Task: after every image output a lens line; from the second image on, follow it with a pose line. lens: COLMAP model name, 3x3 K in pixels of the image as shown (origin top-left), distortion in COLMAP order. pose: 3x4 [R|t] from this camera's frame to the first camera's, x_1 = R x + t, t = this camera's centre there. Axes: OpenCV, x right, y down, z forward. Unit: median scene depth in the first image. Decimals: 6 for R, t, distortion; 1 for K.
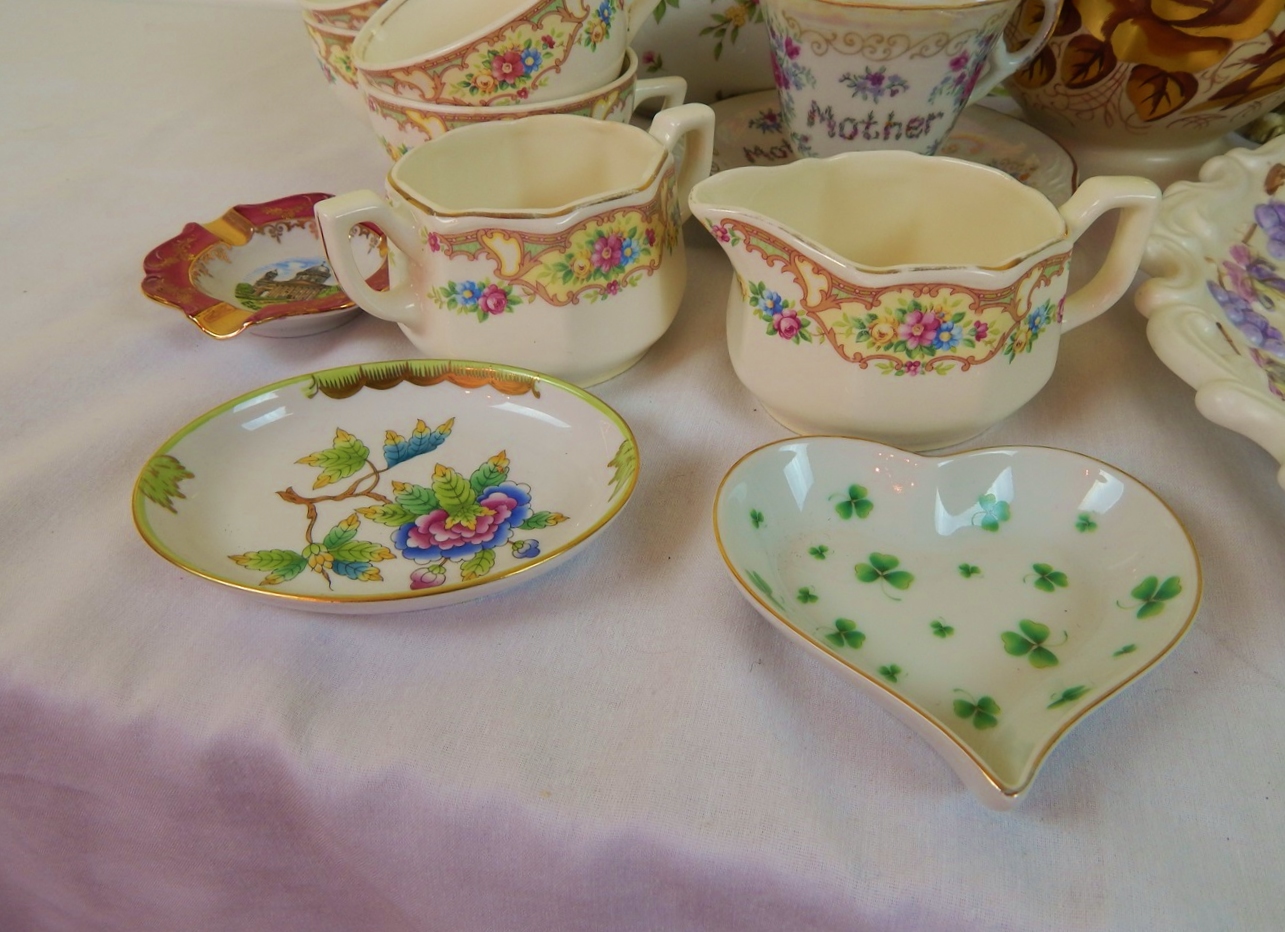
lens RADIAL K [[980.7, 0, 642.5], [0, 980.7, 466.0], [0, 0, 1]] dist [-0.002057, -0.008451]
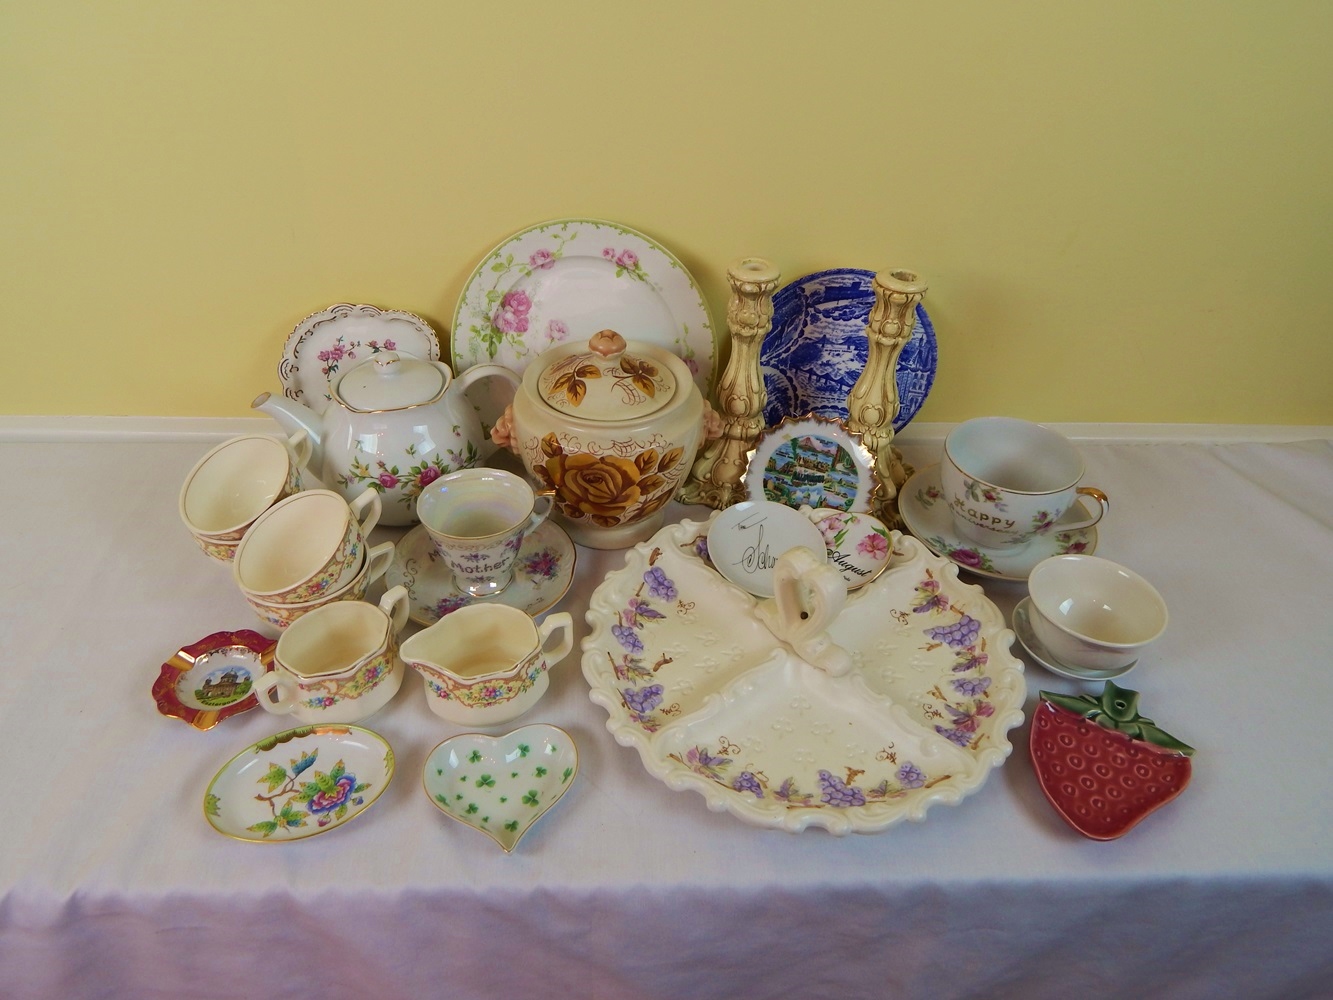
lens RADIAL K [[981.4, 0, 681.3], [0, 981.4, 495.1], [0, 0, 1]] dist [0.012721, -0.006396]
pose [[0.954199, -0.144680, 0.261862, 0.115777], [0.151547, 0.988431, -0.006110, -0.466414], [-0.257949, 0.045515, 0.965086, -1.497327]]
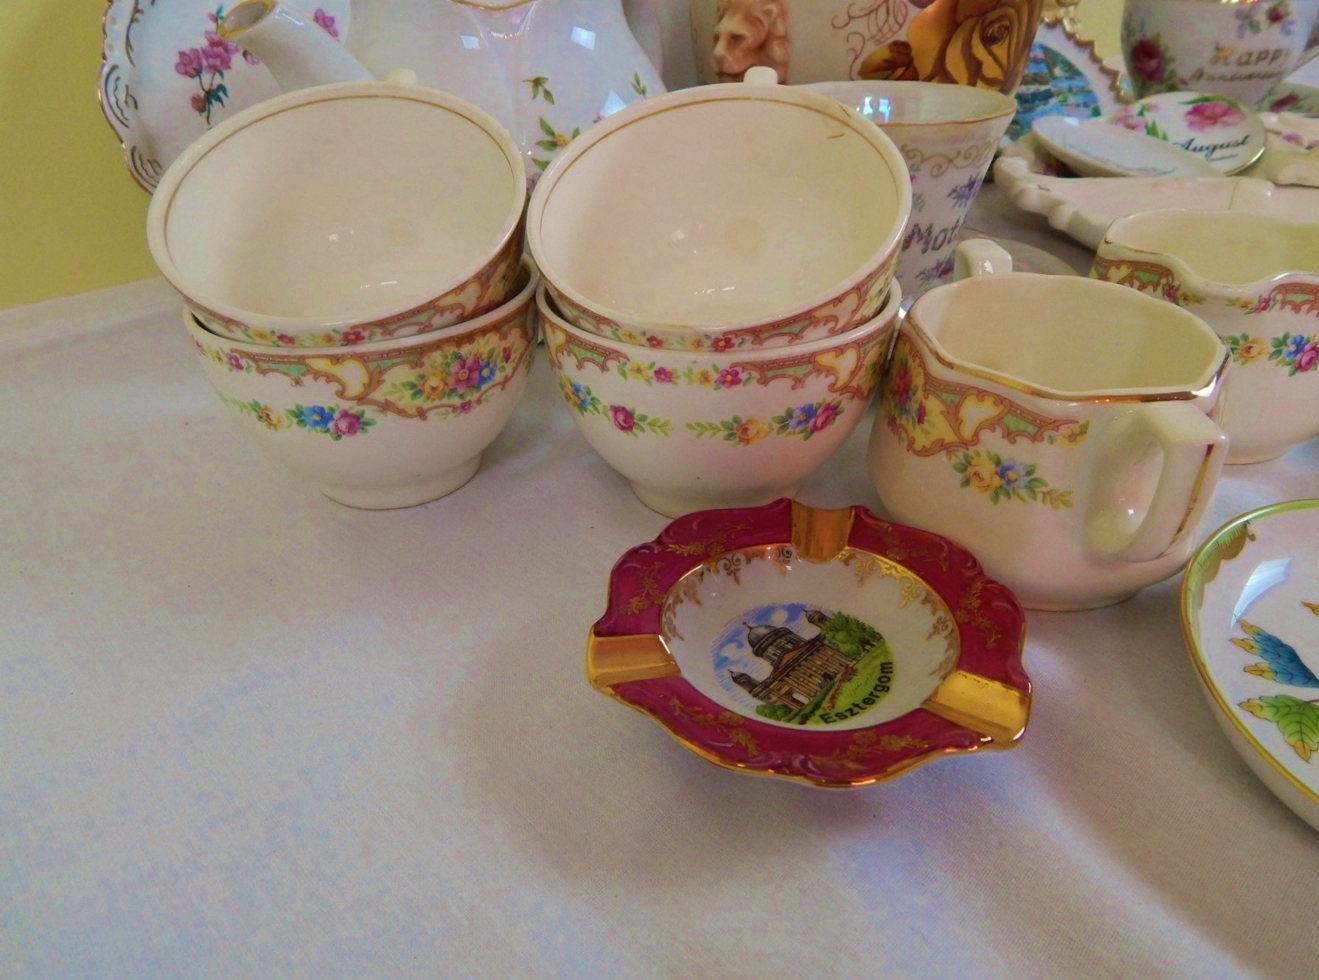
lens RADIAL K [[972.4, 0, 676.1], [0, 972.4, 473.9], [0, 0, 1]] dist [-0.002342, -0.011105]
pose [[0.537962, -0.429009, 0.725637, -0.861571], [0.541261, 0.835716, 0.092818, -0.417240], [-0.646246, 0.342826, 0.681789, 0.615736]]
